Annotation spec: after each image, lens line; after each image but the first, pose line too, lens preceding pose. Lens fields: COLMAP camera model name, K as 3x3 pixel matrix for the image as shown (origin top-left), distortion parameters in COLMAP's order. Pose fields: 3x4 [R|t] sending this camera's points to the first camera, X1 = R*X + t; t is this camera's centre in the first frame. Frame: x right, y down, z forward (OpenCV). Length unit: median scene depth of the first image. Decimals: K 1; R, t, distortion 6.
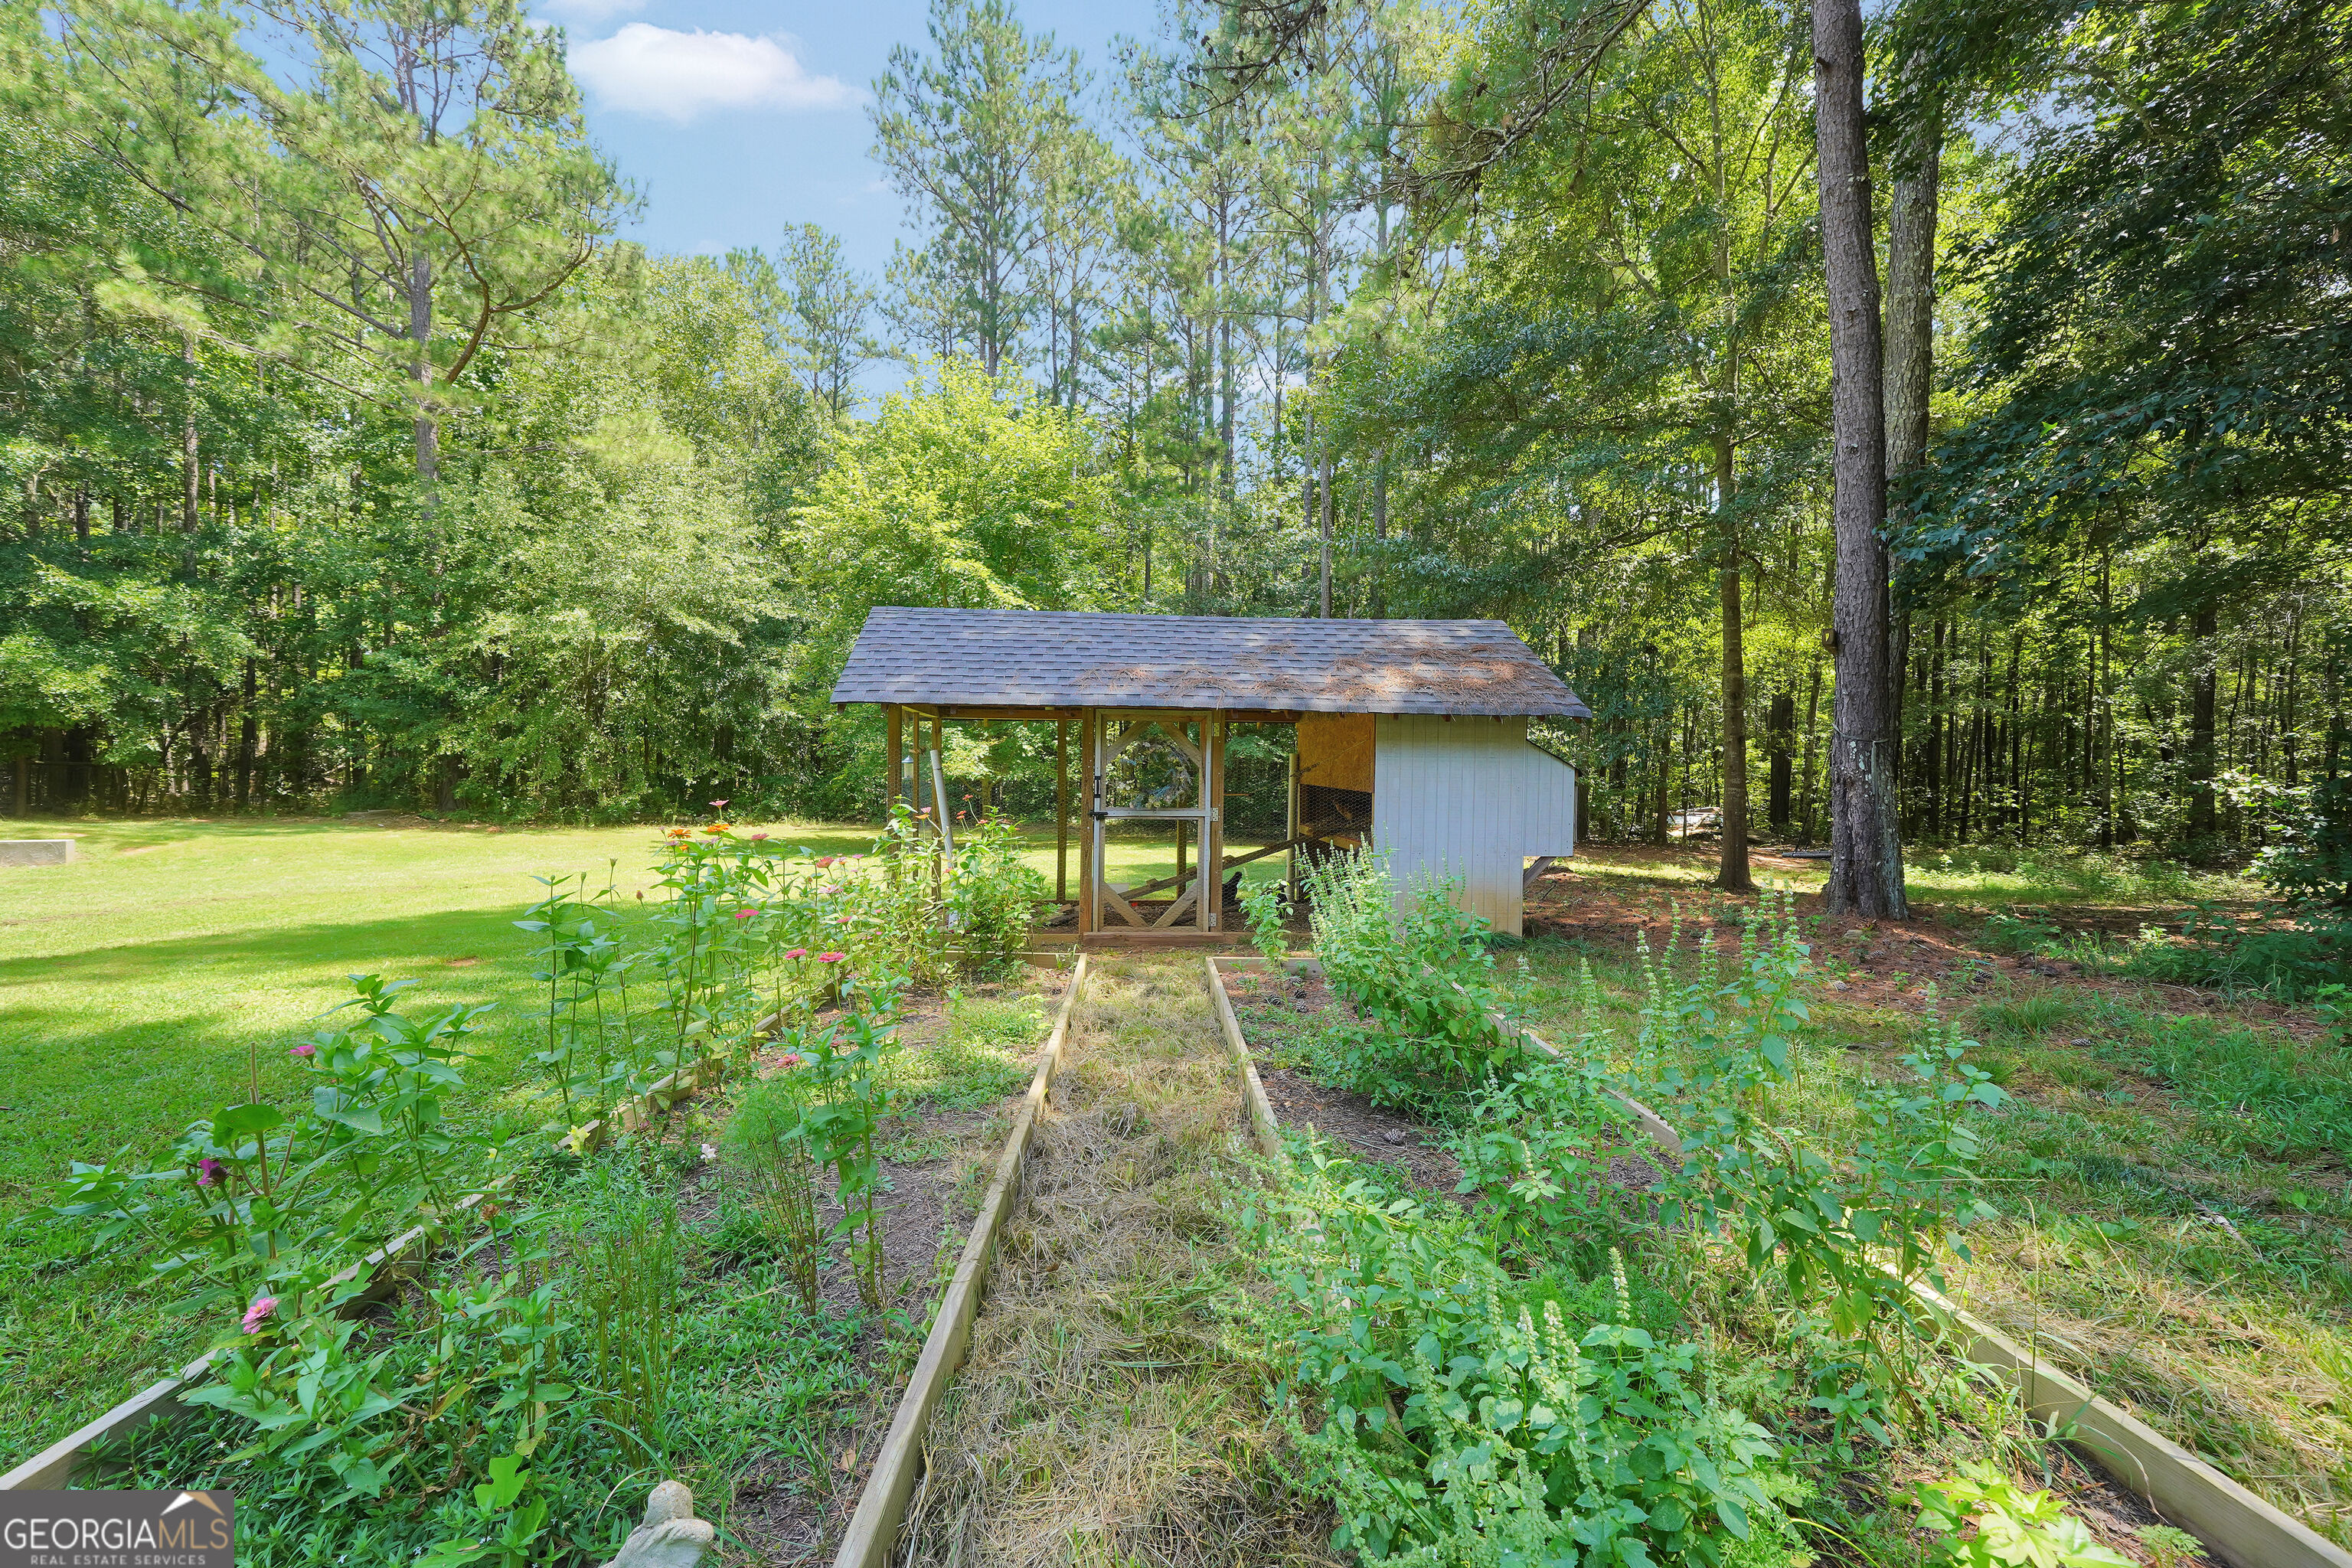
lens RADIAL K [[988.3, 0, 1163.0], [0, 988.3, 772.3], [0, 0, 1]] dist [-0.002486, -0.000391]
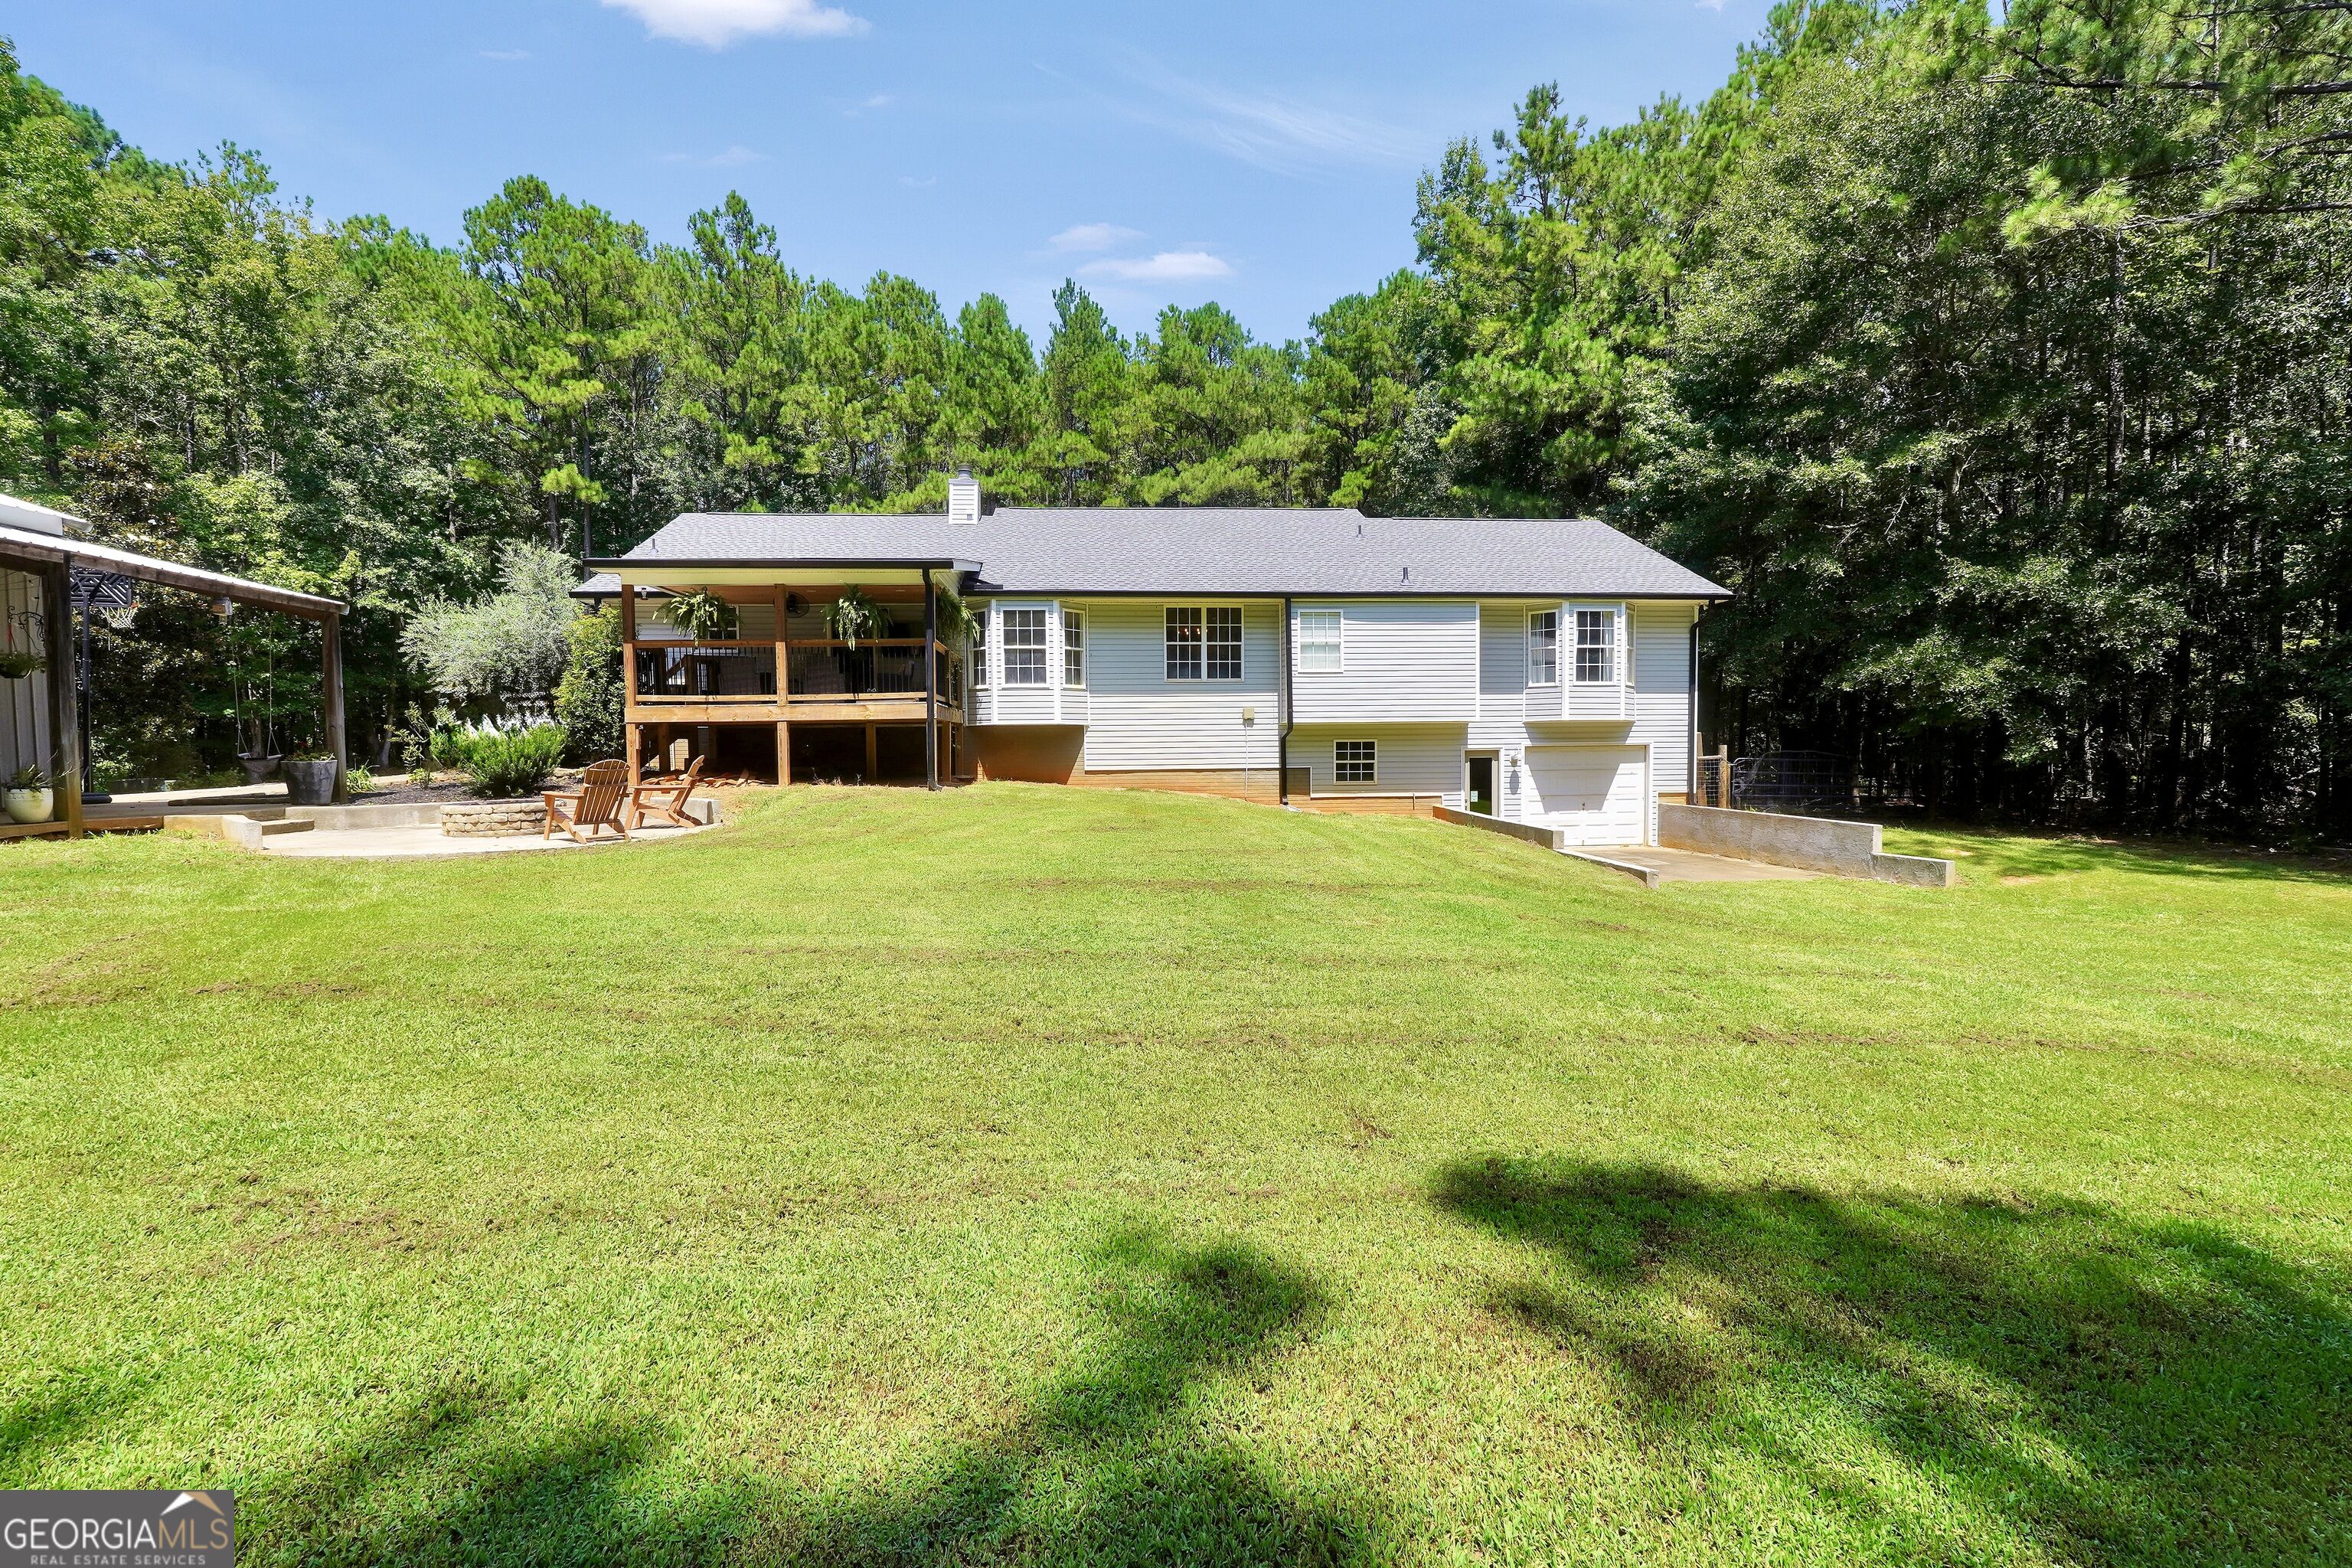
lens RADIAL K [[988.3, 0, 1163.0], [0, 988.3, 772.3], [0, 0, 1]] dist [-0.002486, -0.000391]
pose [[0.012527, 0.028286, -0.999521, -0.186556], [-0.013017, 0.999520, 0.028123, -0.022264], [0.999837, 0.012658, 0.012889, 0.224477]]
